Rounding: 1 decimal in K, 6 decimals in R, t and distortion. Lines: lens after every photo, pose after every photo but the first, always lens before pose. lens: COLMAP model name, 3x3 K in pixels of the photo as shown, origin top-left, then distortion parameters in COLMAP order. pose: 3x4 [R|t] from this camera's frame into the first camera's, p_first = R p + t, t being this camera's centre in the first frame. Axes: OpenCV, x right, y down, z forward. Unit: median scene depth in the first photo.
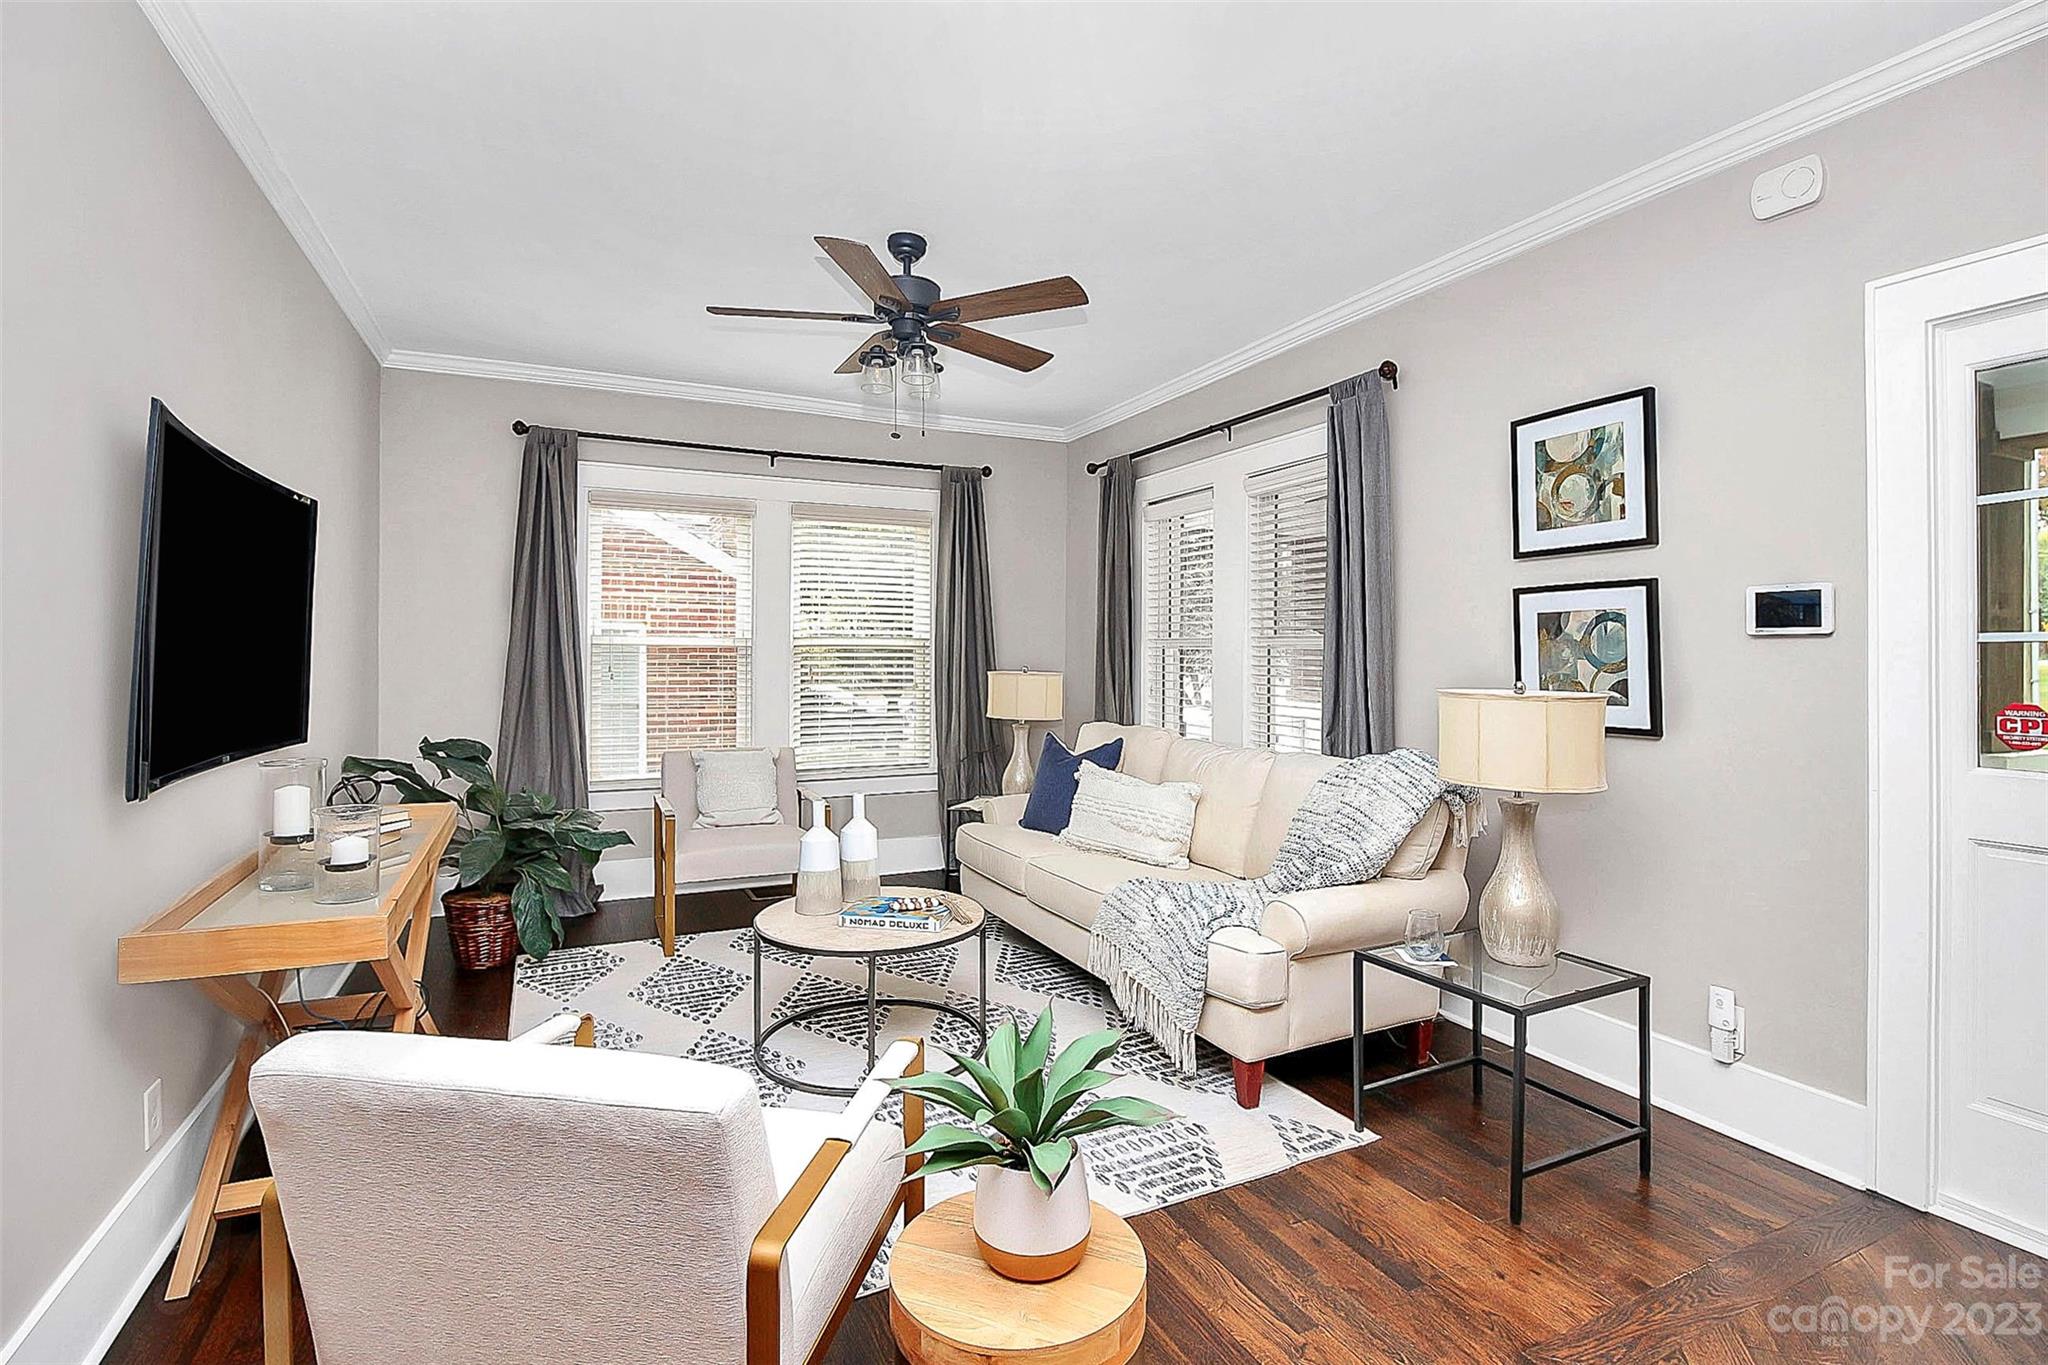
lens RADIAL K [[960.4, 0, 1022.2], [0, 960.4, 659.1], [0, 0, 1]] dist [0.001415, -0.011521]
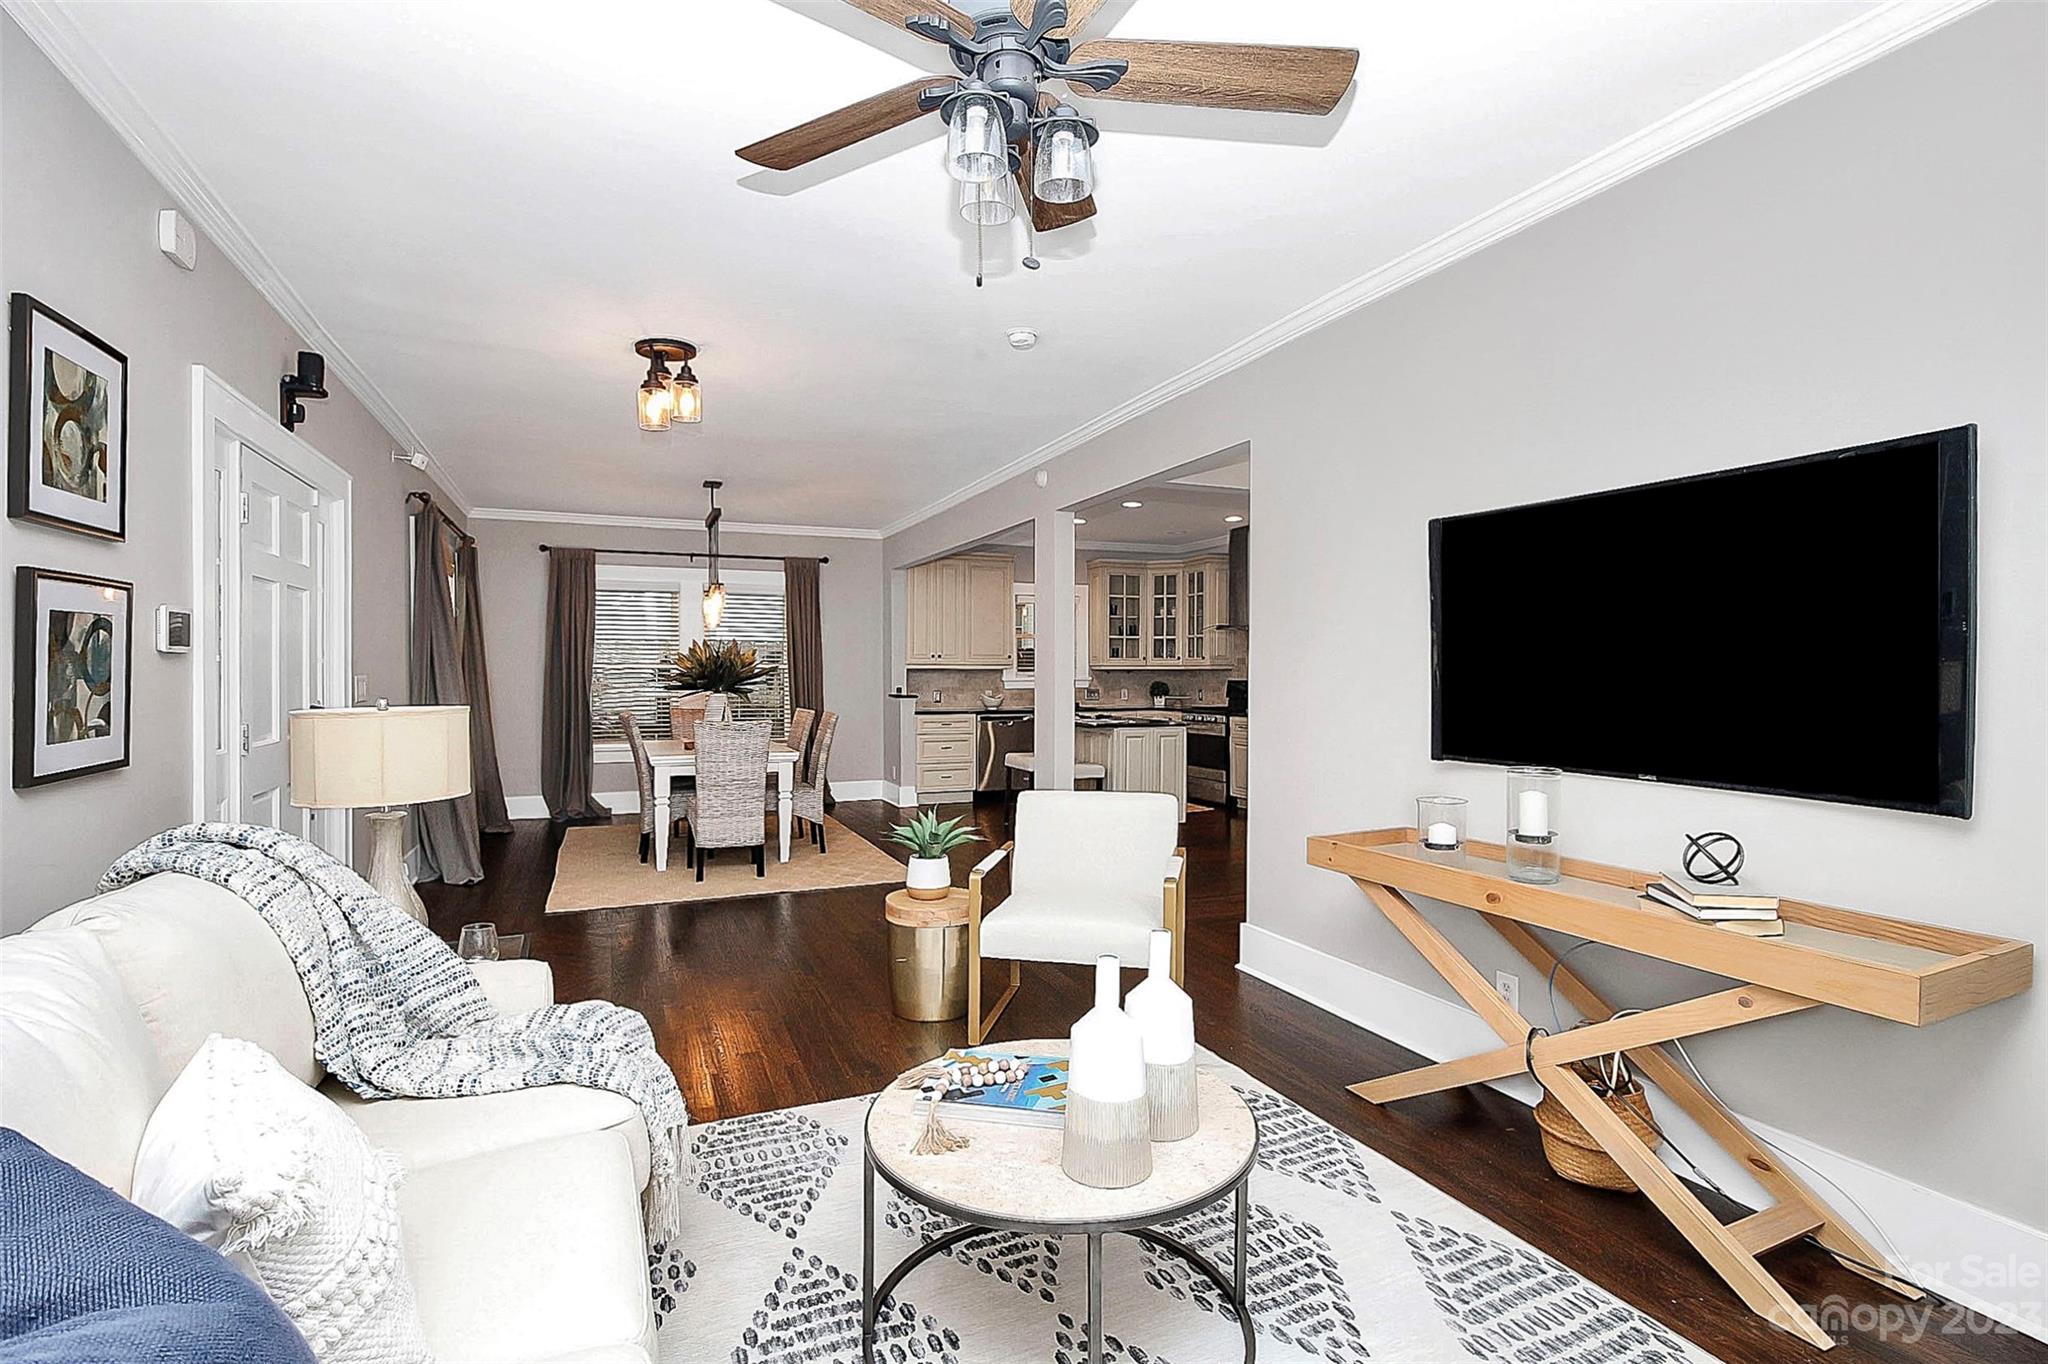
lens RADIAL K [[965.7, 0, 1029.2], [0, 965.7, 667.8], [0, 0, 1]] dist [-0.009685, -0.000315]
pose [[-0.999449, -0.001762, 0.033147, -0.159657], [-0.001612, 0.999988, 0.004549, -0.010236], [-0.033154, 0.004493, -0.999440, 1.571334]]
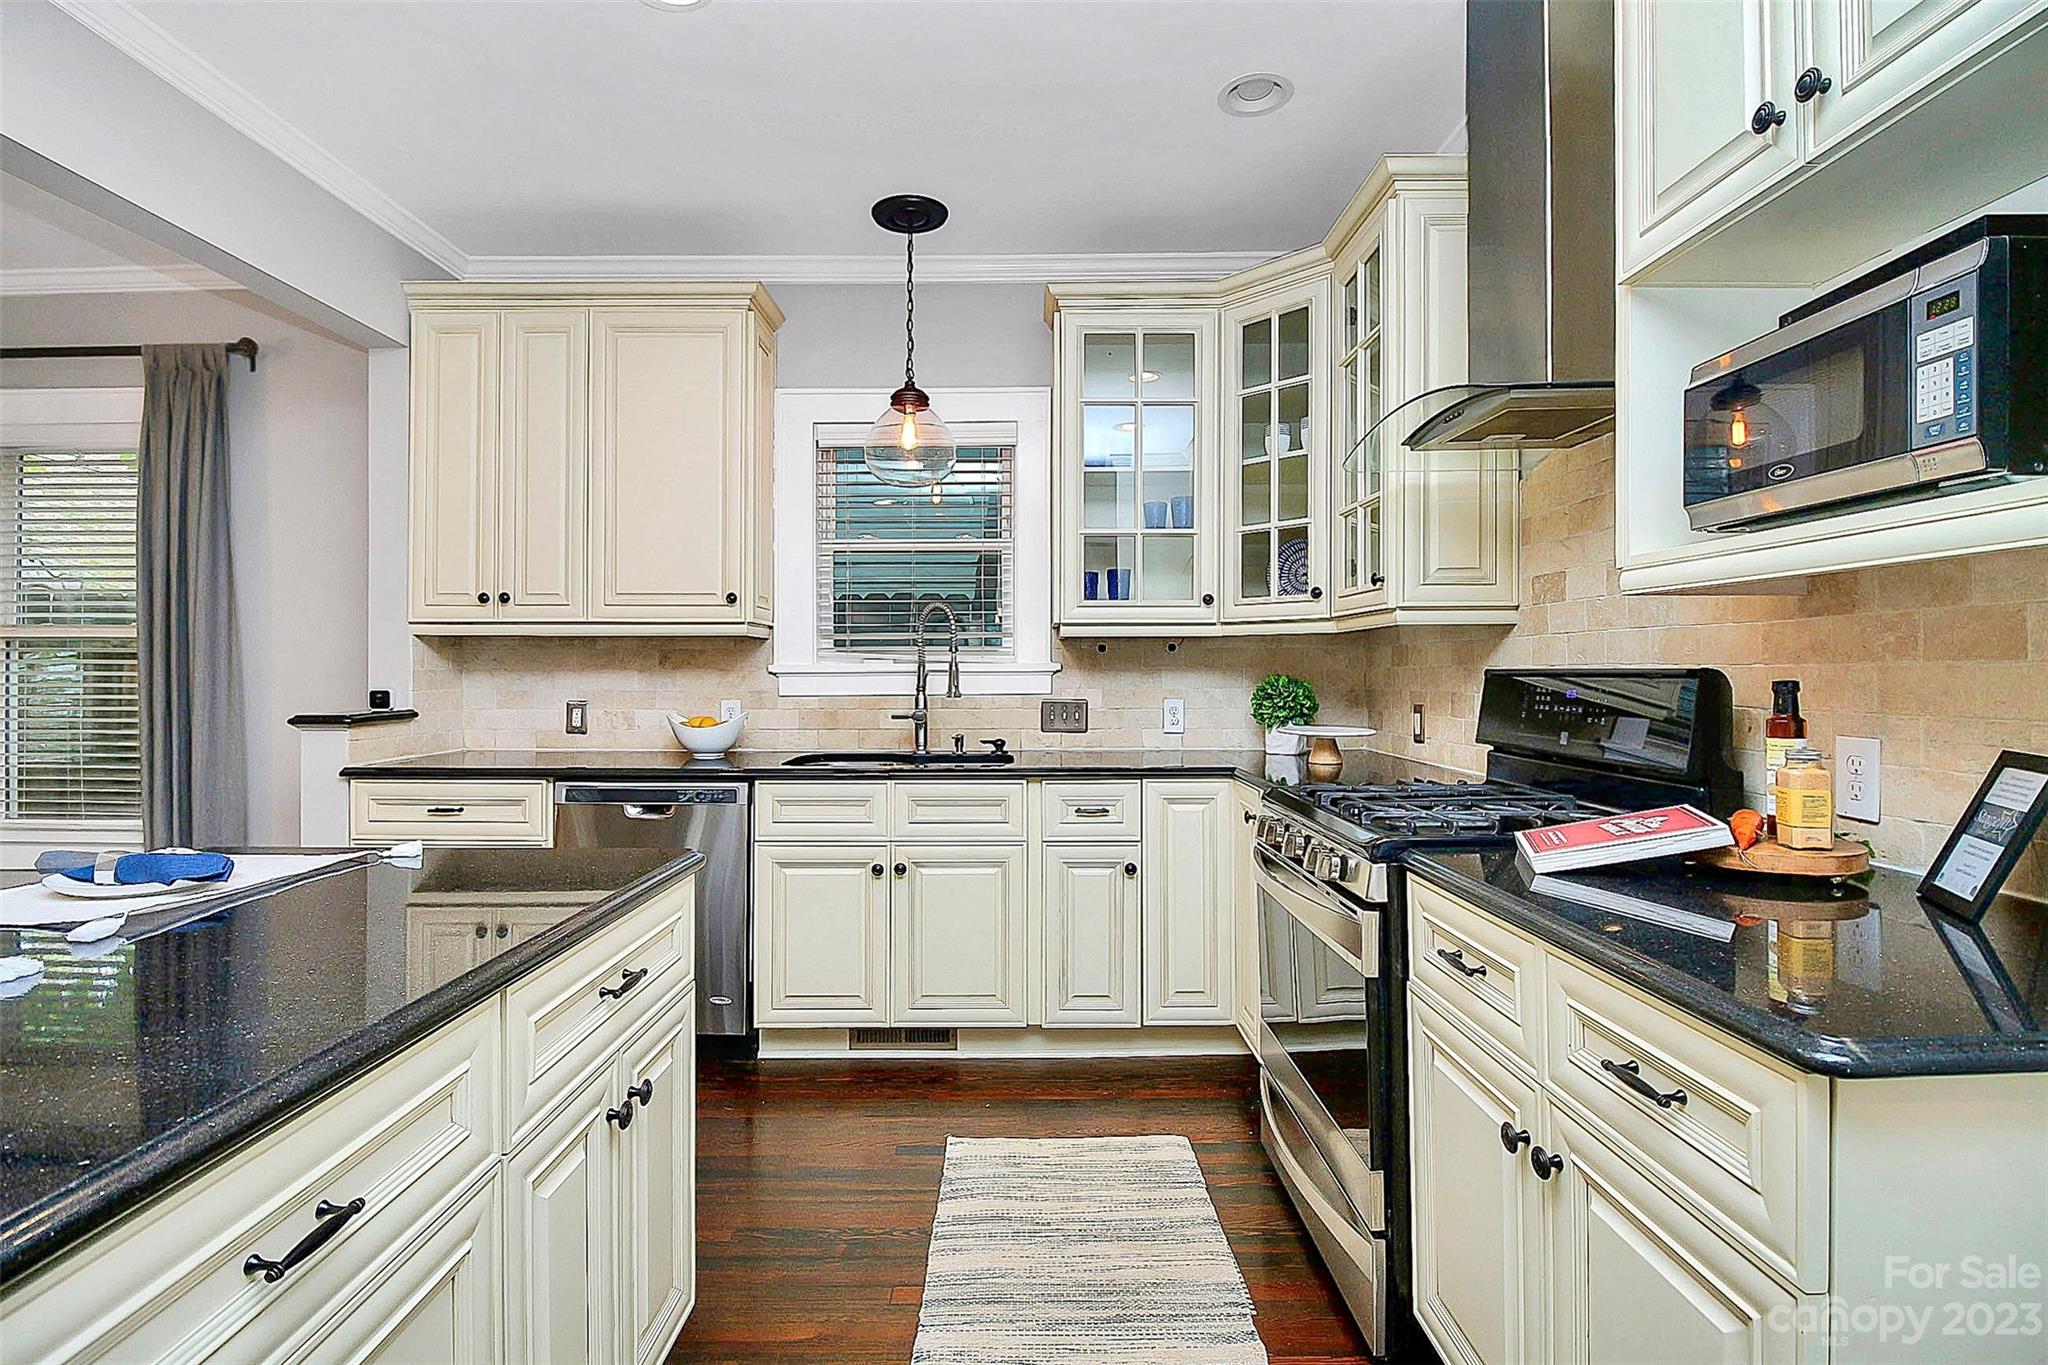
lens RADIAL K [[960.4, 0, 1022.2], [0, 960.4, 659.1], [0, 0, 1]] dist [0.001415, -0.011521]
pose [[-0.904190, 0.004128, 0.427111, -0.690108], [0.005373, 0.999984, 0.001709, 0.031510], [-0.427097, 0.003840, -0.904198, -0.739485]]
